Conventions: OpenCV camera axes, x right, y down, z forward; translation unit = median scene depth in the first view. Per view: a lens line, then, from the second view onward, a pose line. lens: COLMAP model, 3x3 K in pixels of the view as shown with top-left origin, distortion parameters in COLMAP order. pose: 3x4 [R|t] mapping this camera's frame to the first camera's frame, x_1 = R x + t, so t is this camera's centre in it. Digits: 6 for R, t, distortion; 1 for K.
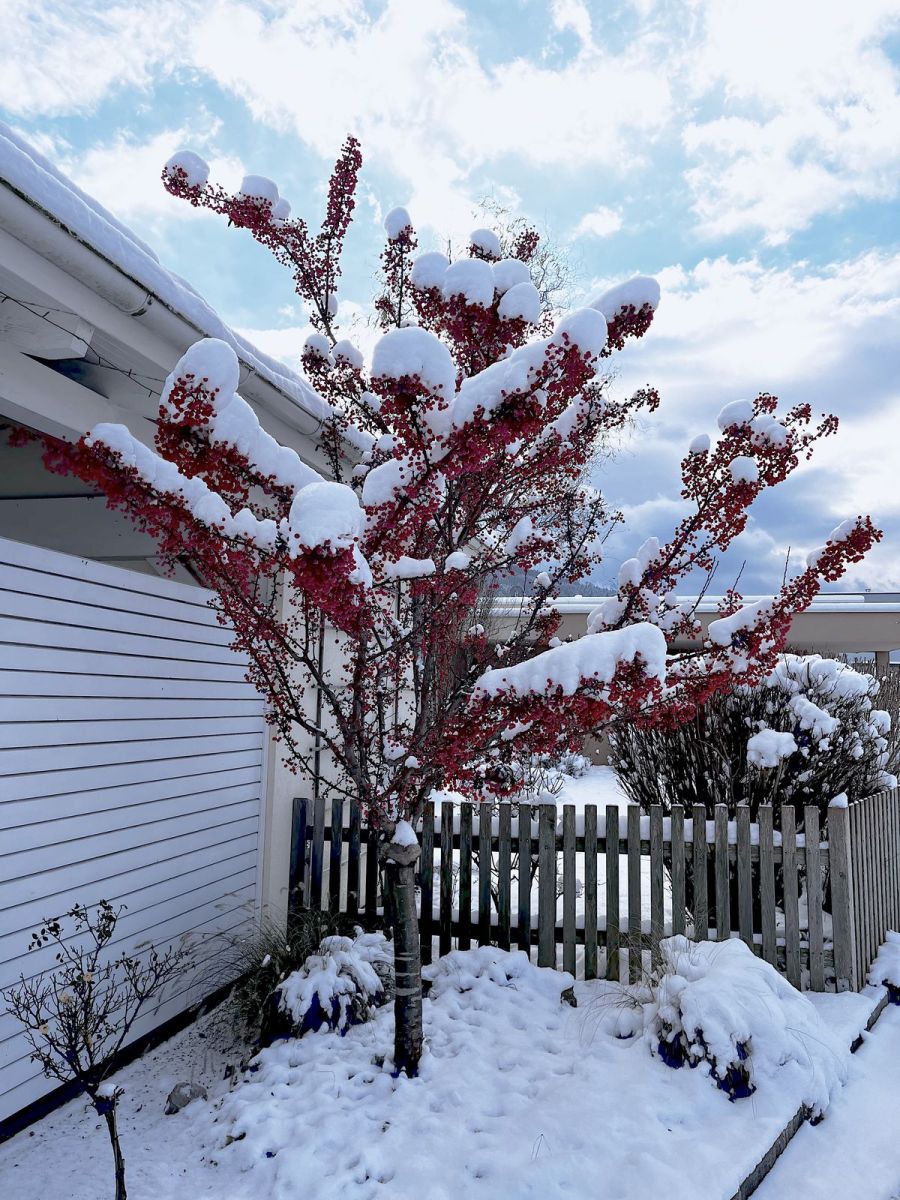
lens RADIAL K [[942.1, 0, 450.0], [0, 942.1, 600.0], [0, 0, 1]] dist [0.008518, 0.003659]
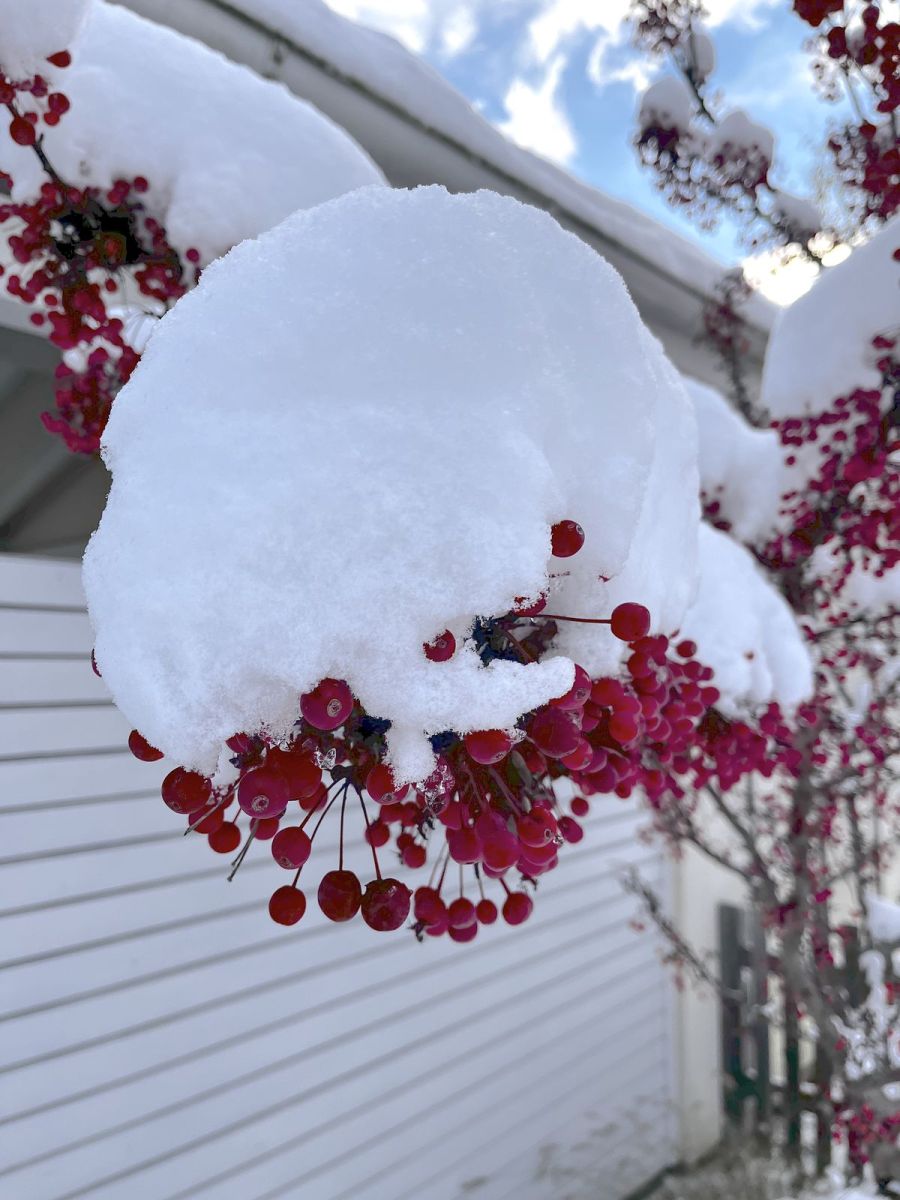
lens RADIAL K [[942.1, 0, 450.0], [0, 942.1, 600.0], [0, 0, 1]] dist [0.008518, 0.003659]
pose [[0.891271, -0.053430, -0.450312, -0.043123], [0.068968, 0.997454, 0.018156, -0.047274], [0.448195, -0.047239, 0.892687, 0.600535]]
